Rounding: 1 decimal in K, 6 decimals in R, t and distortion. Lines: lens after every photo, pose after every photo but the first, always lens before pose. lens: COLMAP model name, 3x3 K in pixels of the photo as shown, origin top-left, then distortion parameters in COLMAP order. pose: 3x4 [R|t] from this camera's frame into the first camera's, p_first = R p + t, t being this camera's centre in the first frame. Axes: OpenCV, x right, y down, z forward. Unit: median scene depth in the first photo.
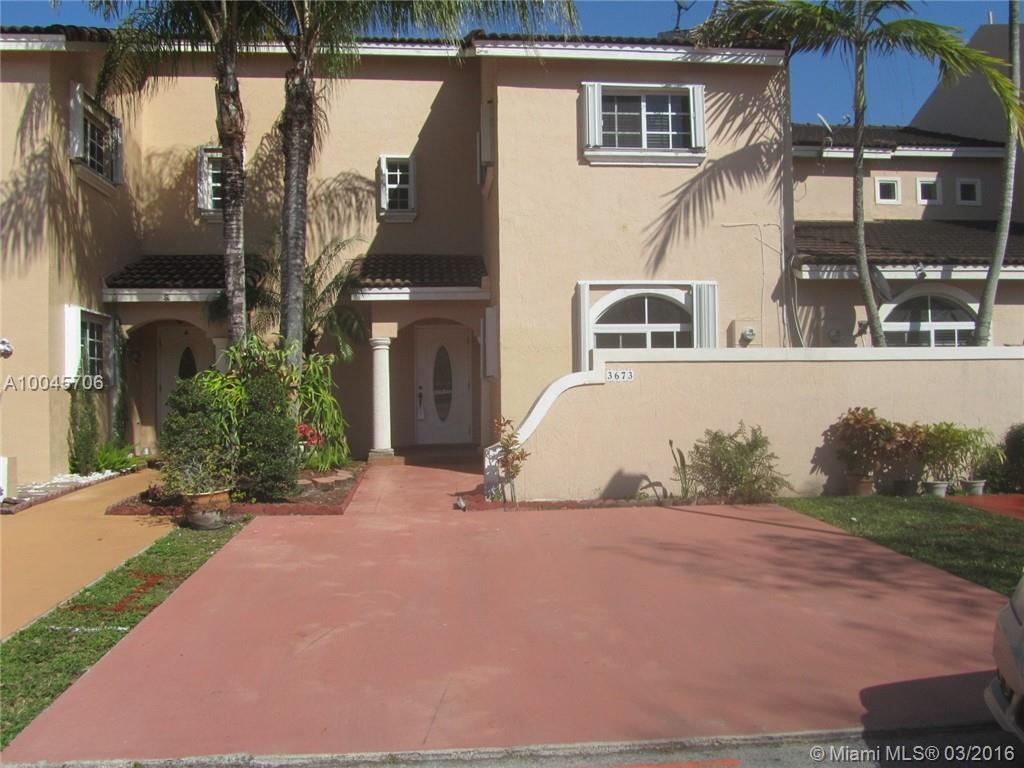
lens RADIAL K [[840.7, 0, 512.7], [0, 840.7, 383.8], [0, 0, 1]] dist [-0.045740, 0.008370]
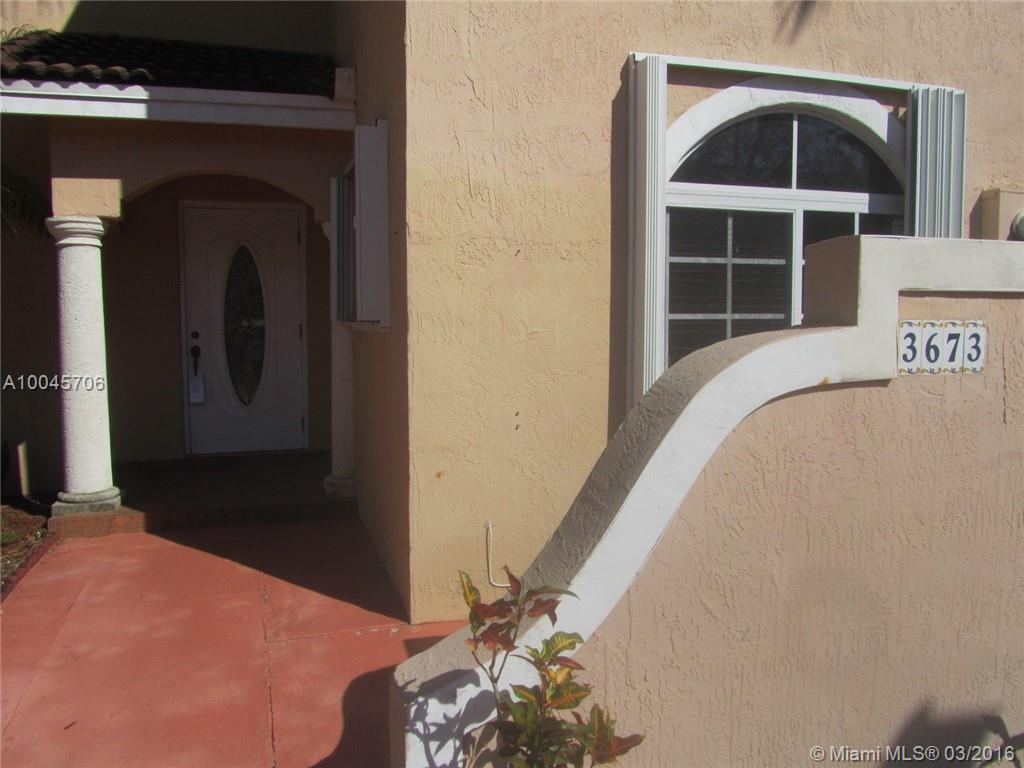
lens RADIAL K [[840.7, 0, 508.1], [0, 840.7, 384.9], [0, 0, 1]] dist [-0.045740, 0.008370]
pose [[0.980081, -0.004128, 0.198557, -0.039917], [-0.014329, 0.995708, 0.091430, -0.016321], [-0.198083, -0.092454, 0.975815, 0.650940]]
